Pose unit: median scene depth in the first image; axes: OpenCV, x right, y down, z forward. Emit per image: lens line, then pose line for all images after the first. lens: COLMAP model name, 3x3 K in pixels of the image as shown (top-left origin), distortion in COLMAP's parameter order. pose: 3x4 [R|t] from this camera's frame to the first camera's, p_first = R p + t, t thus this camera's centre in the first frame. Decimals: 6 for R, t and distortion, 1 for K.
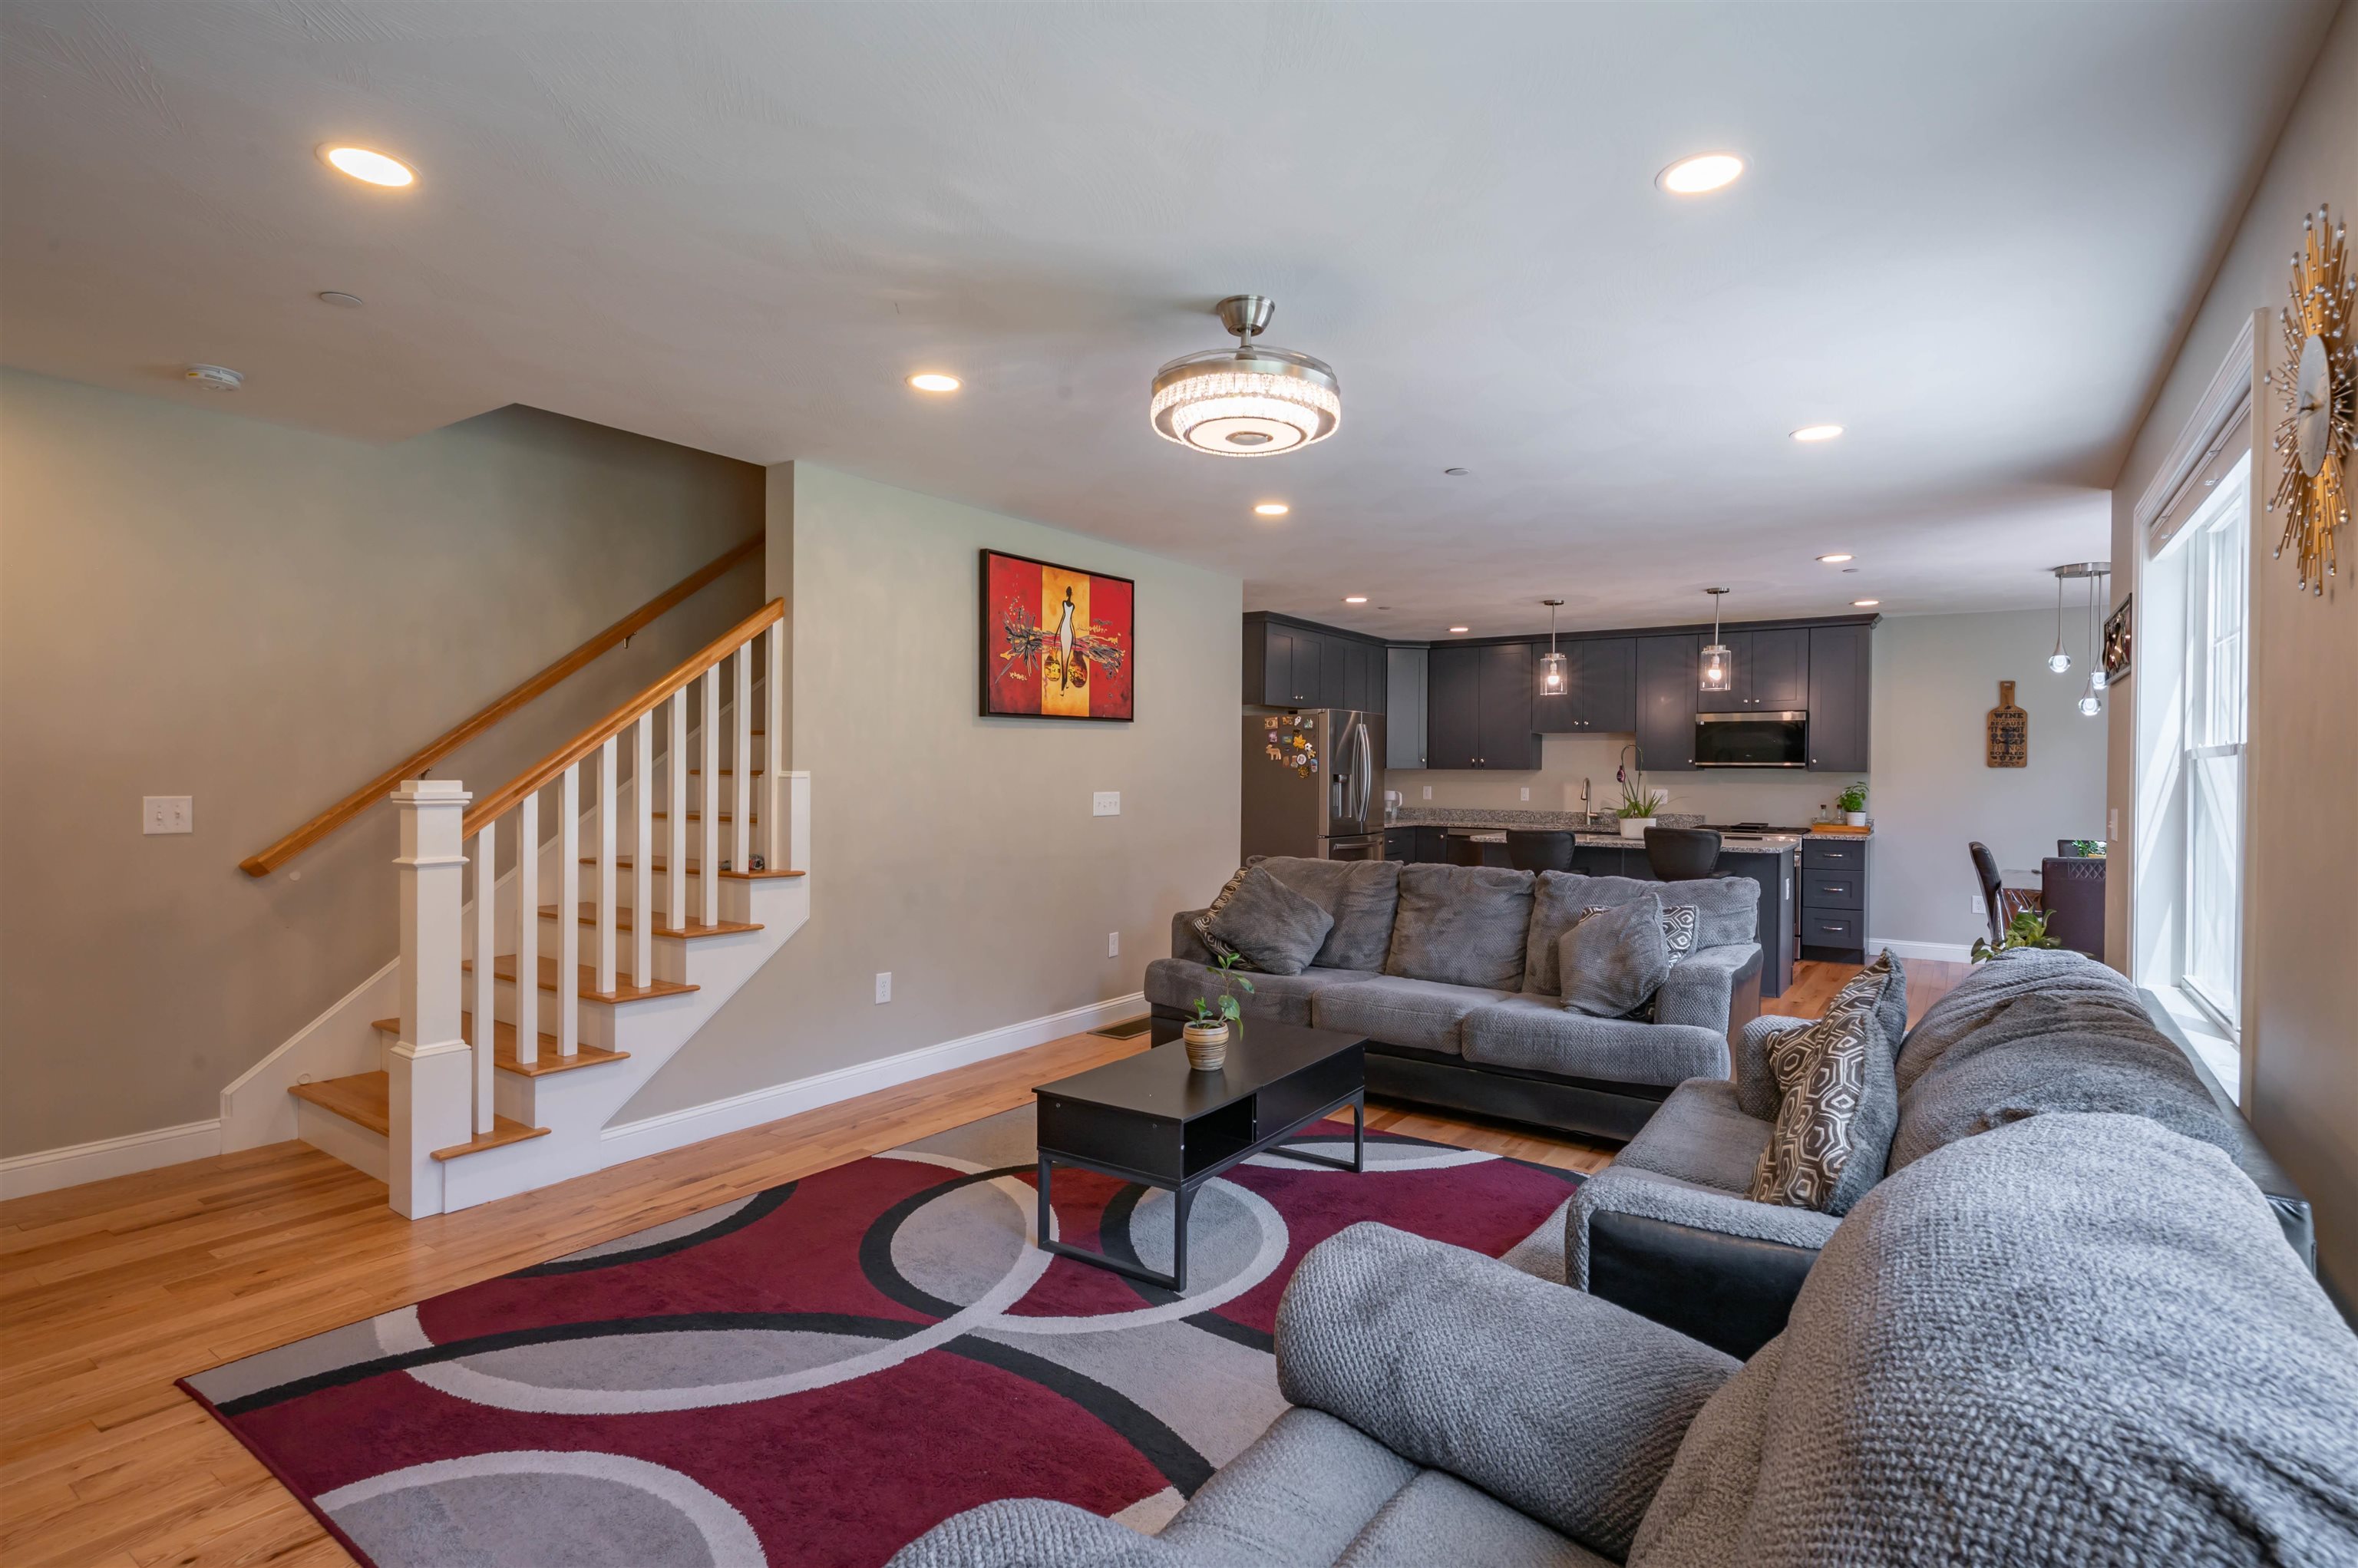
lens RADIAL K [[1143.8, 0, 1179.0], [0, 1143.8, 784.0], [0, 0, 1]] dist [-0.003021, 0.000059]
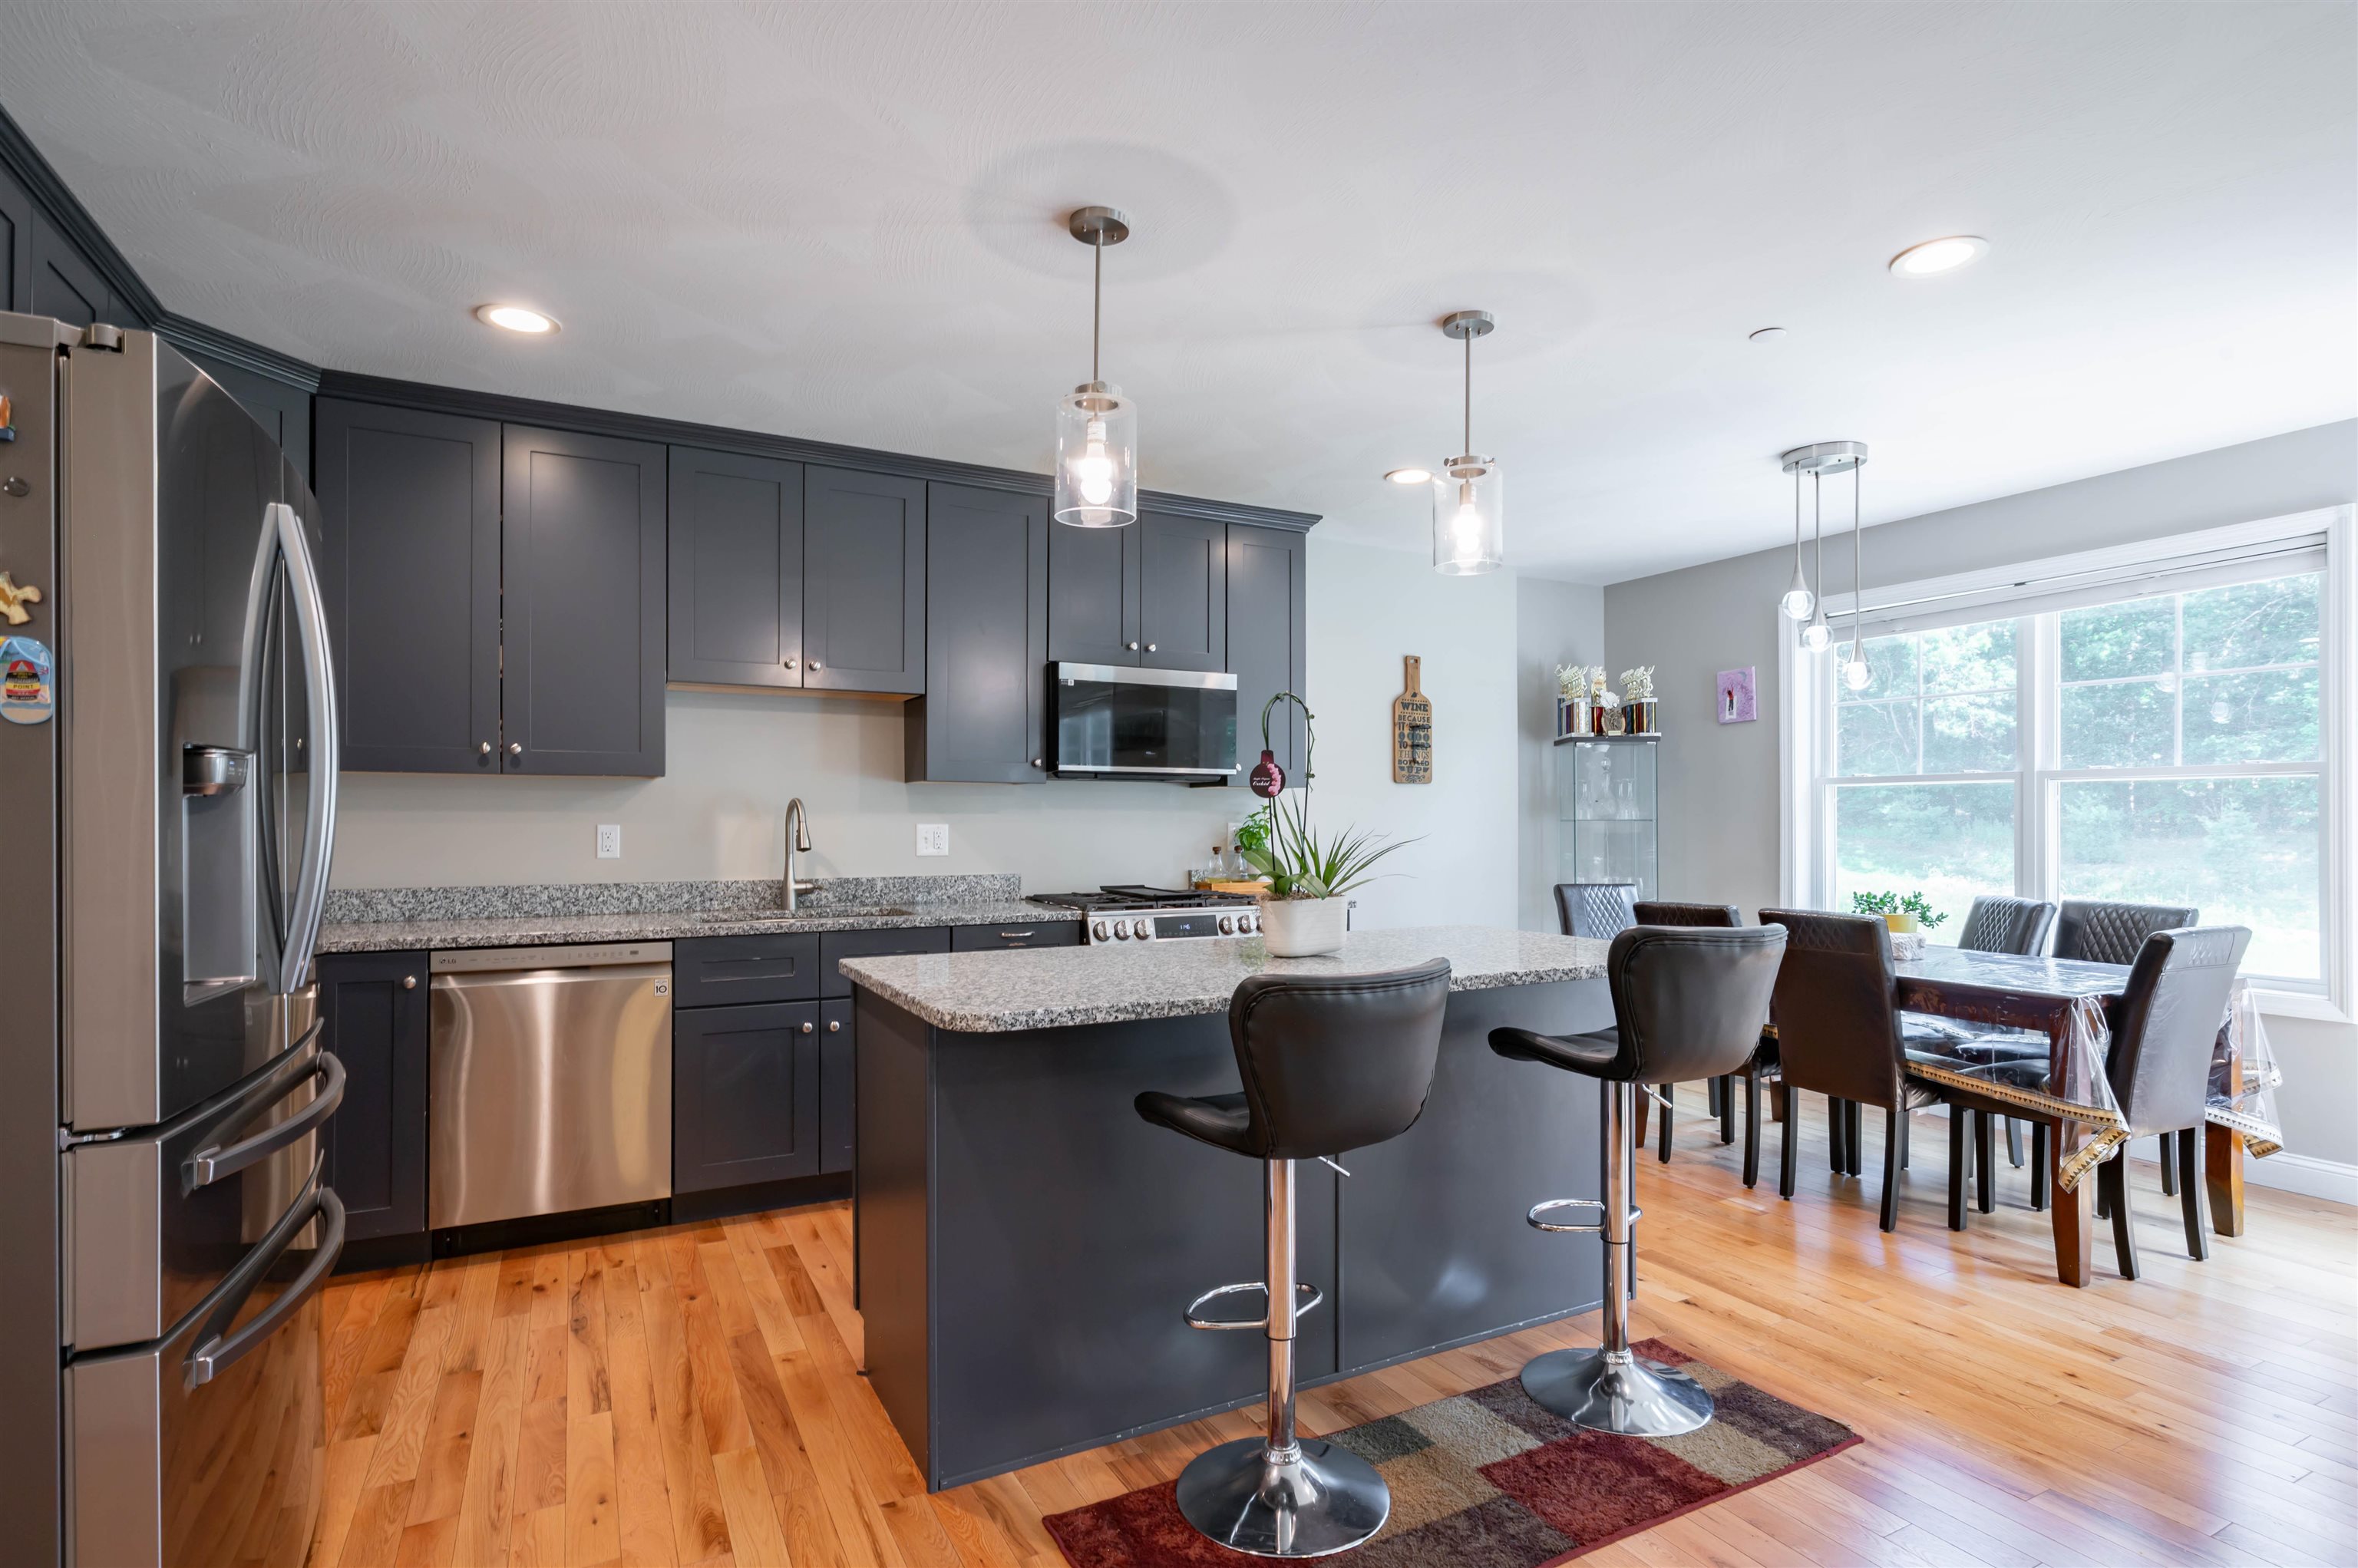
lens RADIAL K [[1161.5, 0, 1190.7], [0, 1161.5, 815.5], [0, 0, 1]] dist [-0.004503, 0.002783]
pose [[0.455225, -0.003640, 0.890369, 0.052040], [0.012651, 0.999917, -0.002381, 0.004392], [-0.890287, 0.012348, 0.455233, 0.791114]]
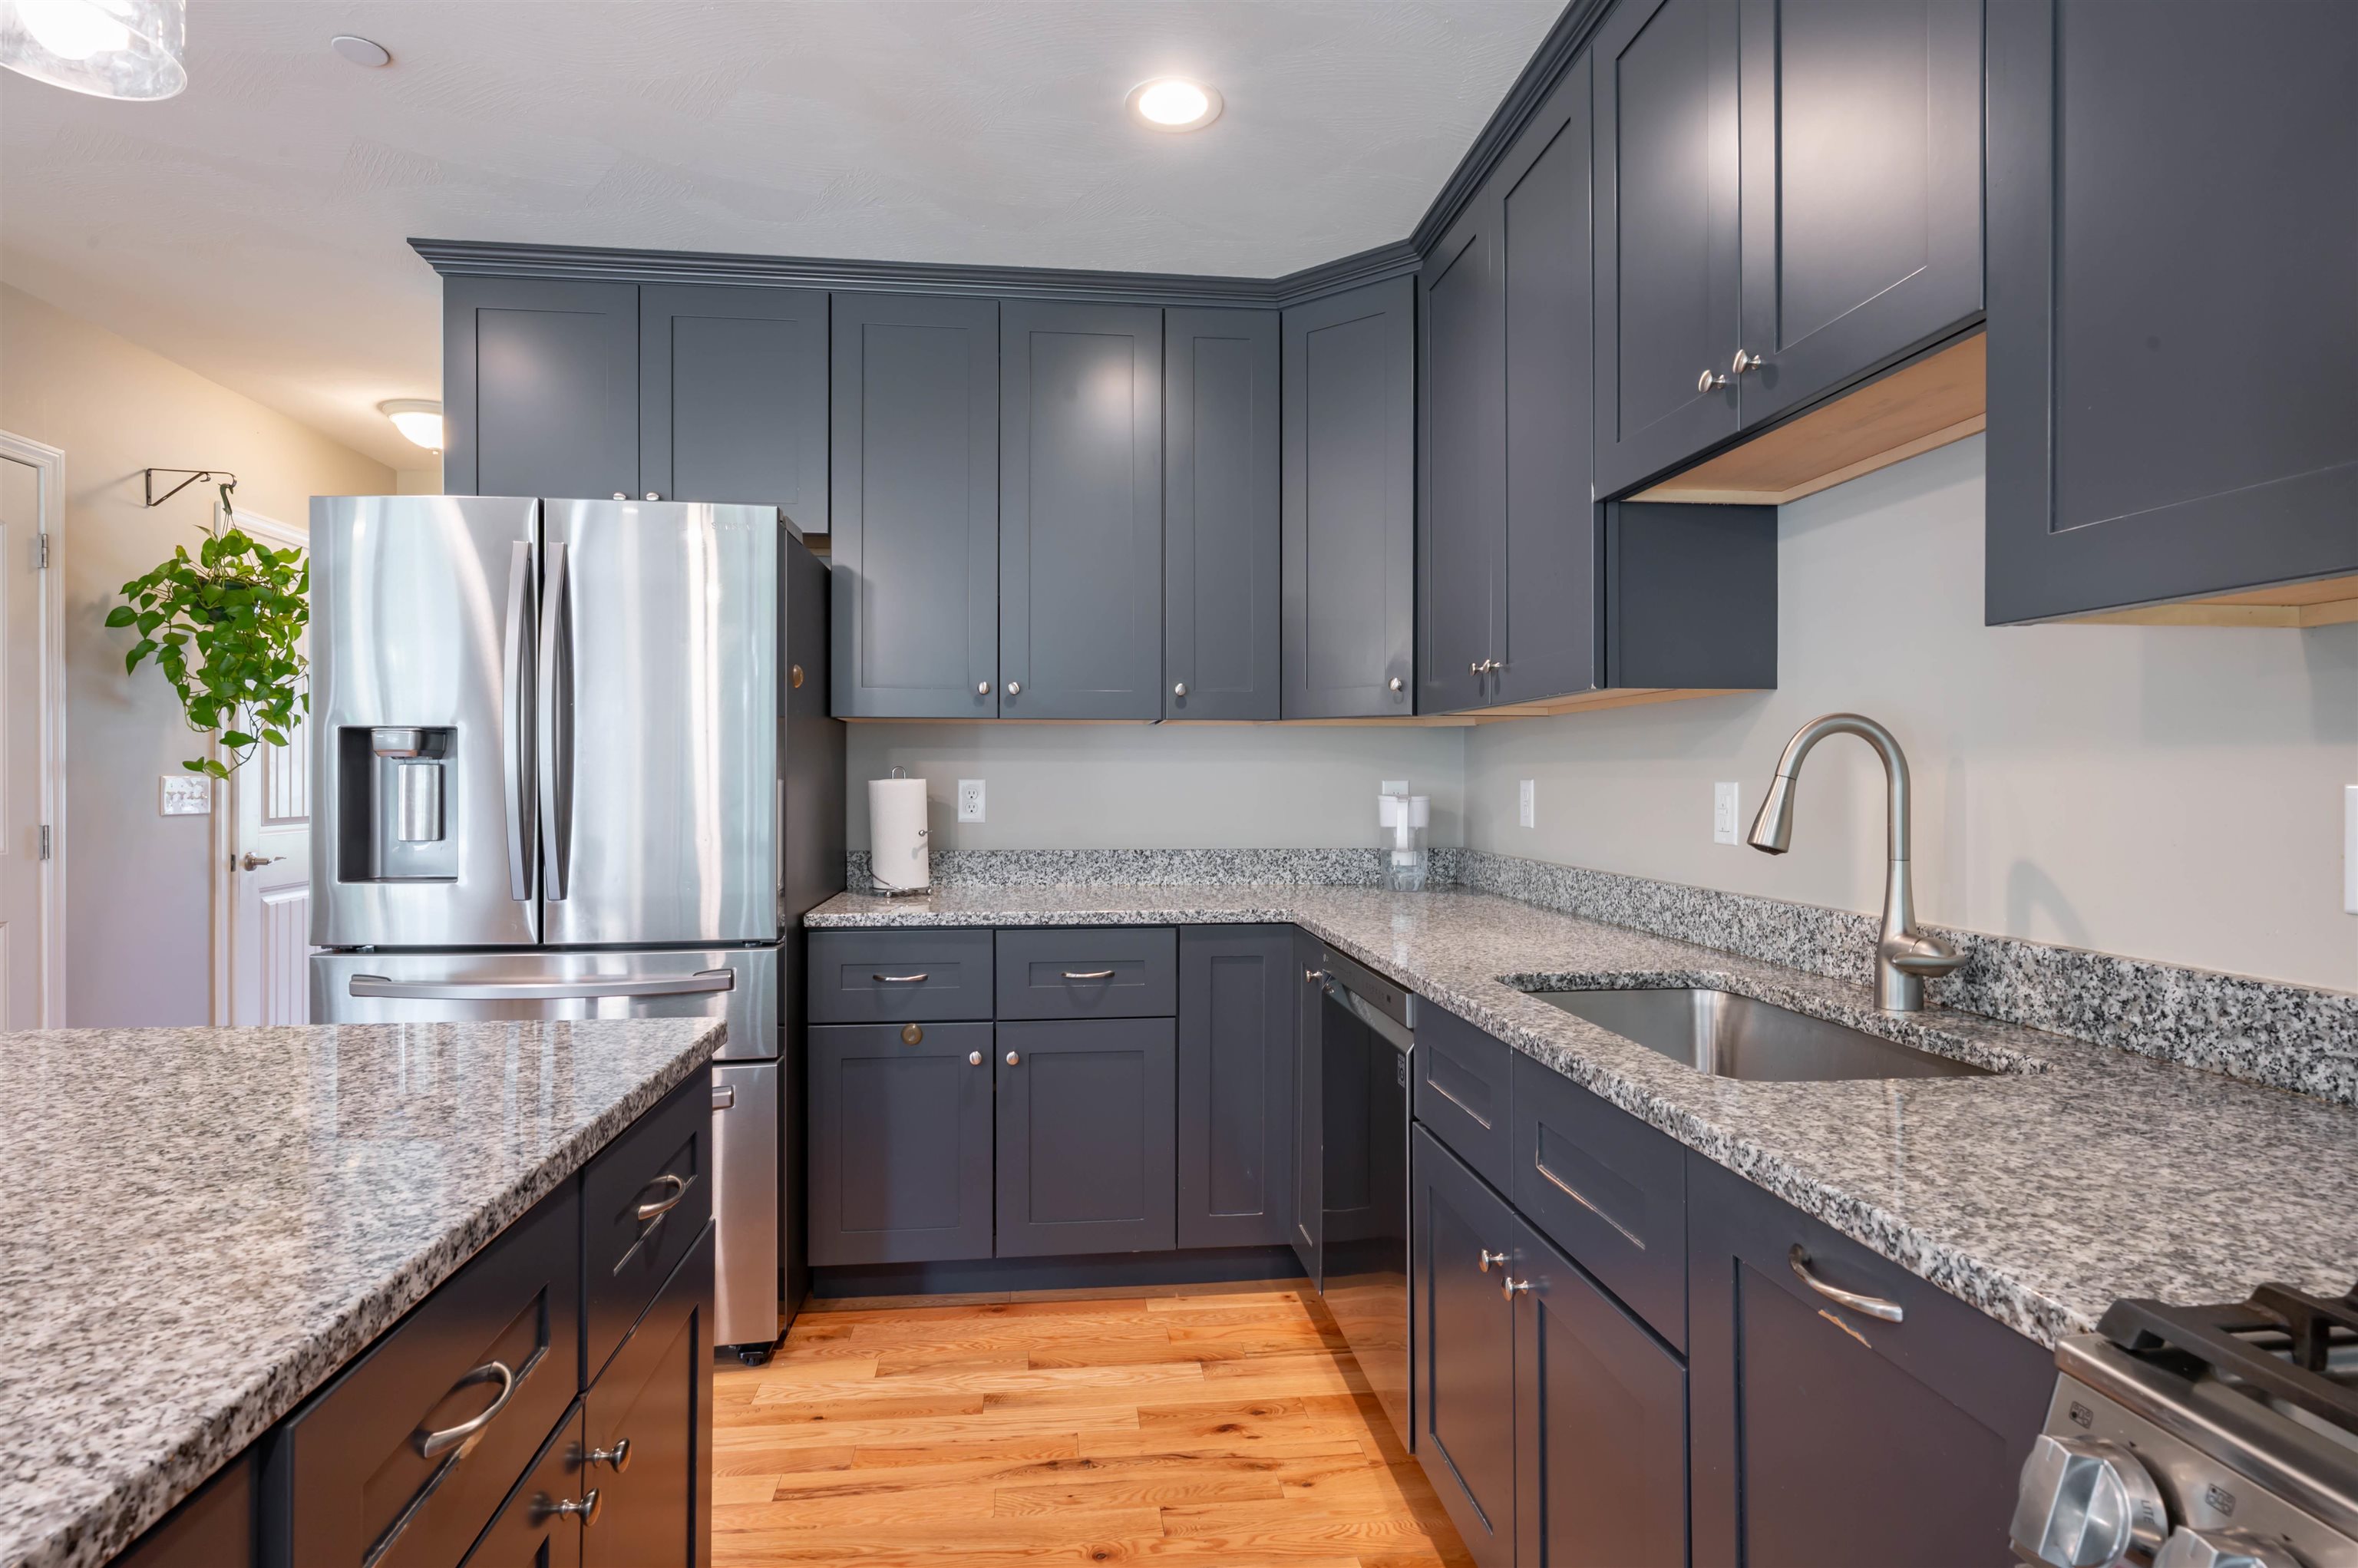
lens RADIAL K [[1218.0, 0, 1179.0], [0, 1218.0, 784.0], [0, 0, 1]] dist [0.000030, 0.000206]
pose [[0.662154, -0.002812, -0.749362, 0.492185], [-0.004919, 0.999955, -0.008098, 0.007197], [0.749351, 0.009048, 0.662111, 0.954342]]
